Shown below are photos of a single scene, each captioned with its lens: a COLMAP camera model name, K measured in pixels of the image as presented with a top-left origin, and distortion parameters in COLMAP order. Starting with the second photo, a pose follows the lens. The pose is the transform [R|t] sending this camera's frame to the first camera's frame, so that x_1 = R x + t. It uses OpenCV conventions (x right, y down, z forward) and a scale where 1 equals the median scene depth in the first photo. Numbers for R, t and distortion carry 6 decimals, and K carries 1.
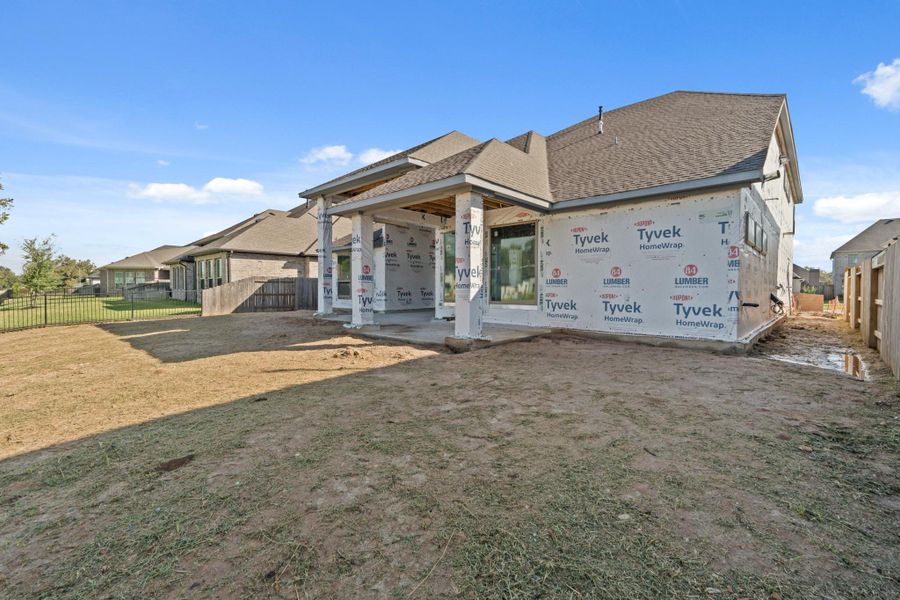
lens RADIAL K [[388.1, 0, 447.7], [0, 388.1, 299.1], [0, 0, 1]] dist [-0.004264, -0.000468]
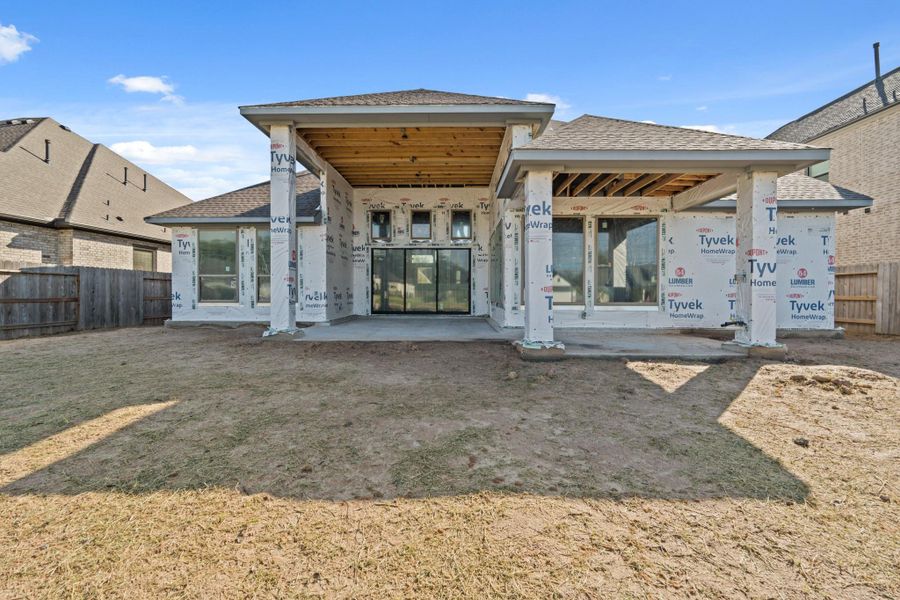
lens RADIAL K [[388.1, 0, 445.3], [0, 388.1, 294.8], [0, 0, 1]] dist [-0.004264, -0.000468]
pose [[0.754120, -0.009389, 0.656669, -0.788468], [0.017088, 0.999840, -0.005328, -0.015003], [-0.656514, 0.015239, 0.754160, 0.638914]]
